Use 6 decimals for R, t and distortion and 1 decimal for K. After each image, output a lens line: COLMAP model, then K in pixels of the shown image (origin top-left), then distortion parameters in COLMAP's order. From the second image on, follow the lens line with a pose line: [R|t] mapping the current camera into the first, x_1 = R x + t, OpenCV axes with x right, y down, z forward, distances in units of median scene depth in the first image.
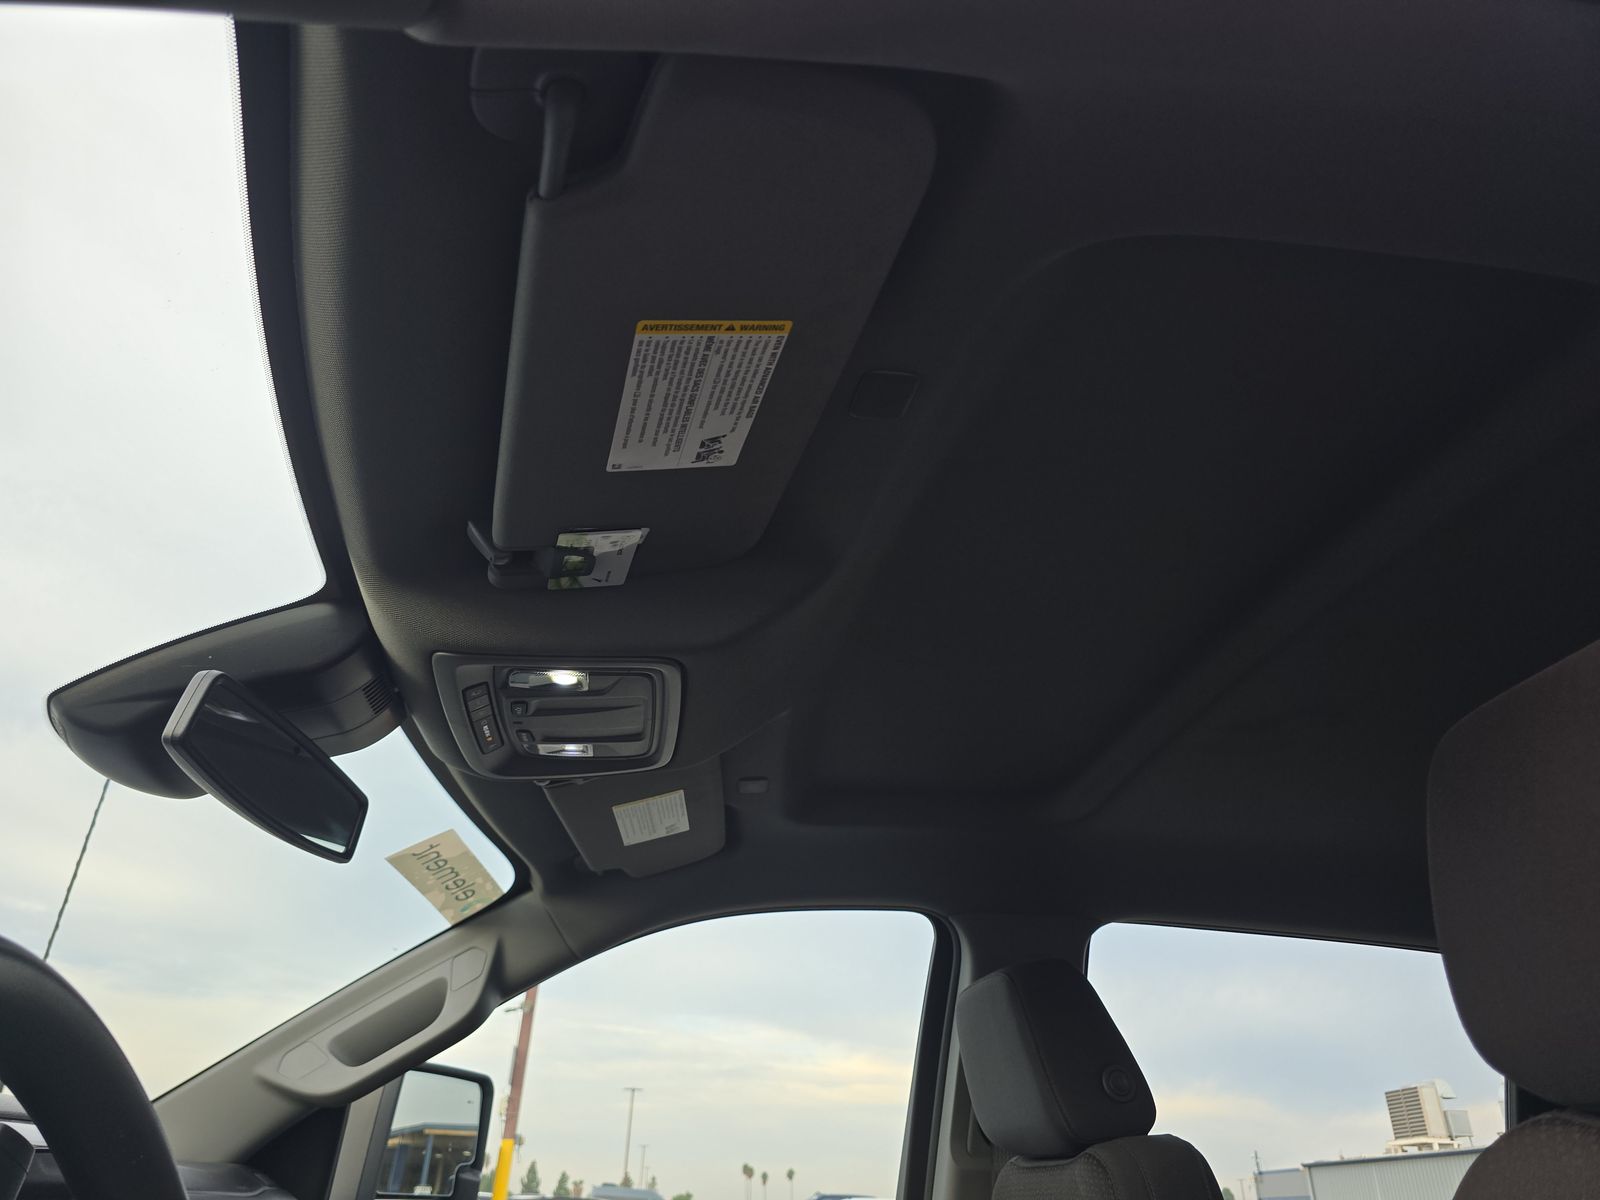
lens RADIAL K [[1080.2, 0, 809.8], [0, 1080.2, 605.5], [0, 0, 1]] dist [0.019128, -0.015486]
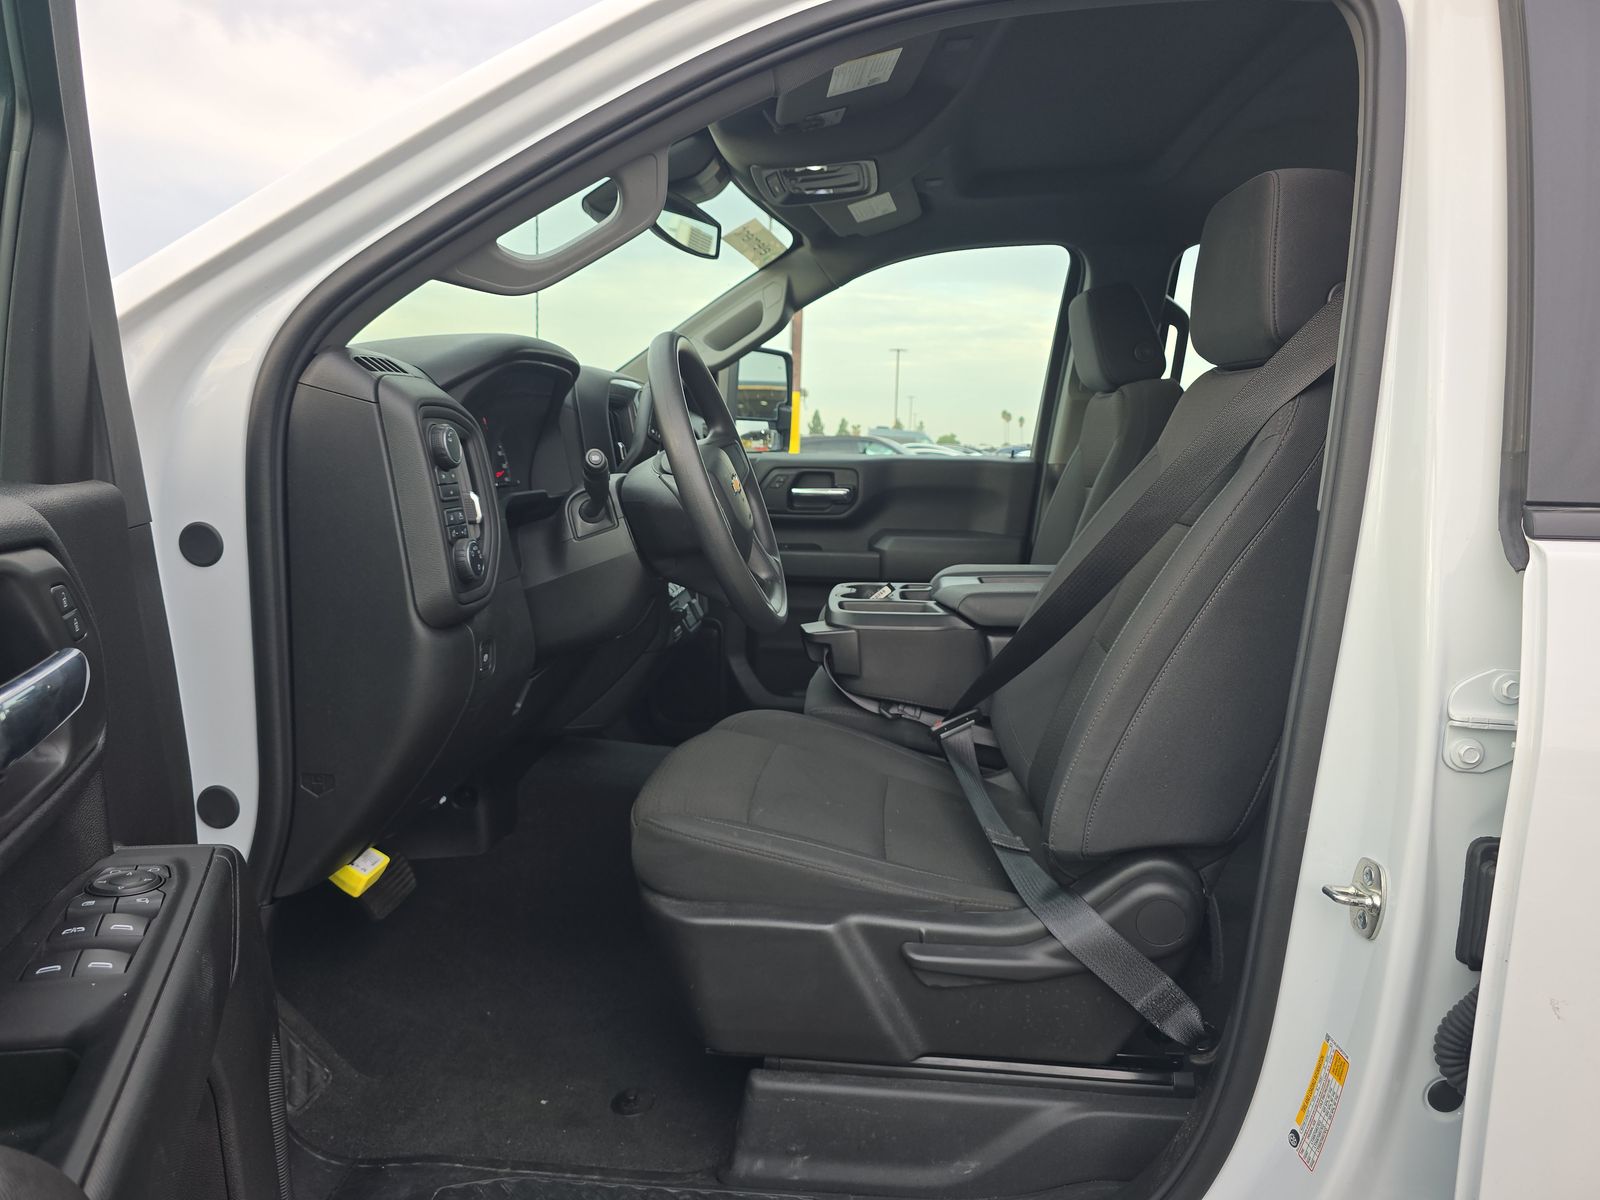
lens RADIAL K [[1080.2, 0, 801.9], [0, 1080.2, 603.4], [0, 0, 1]] dist [0.019128, -0.015486]
pose [[0.972250, 0.031212, -0.231854, 0.130293], [0.115705, 0.797207, 0.592515, -0.269390], [0.203329, -0.602899, 0.771473, -0.564820]]
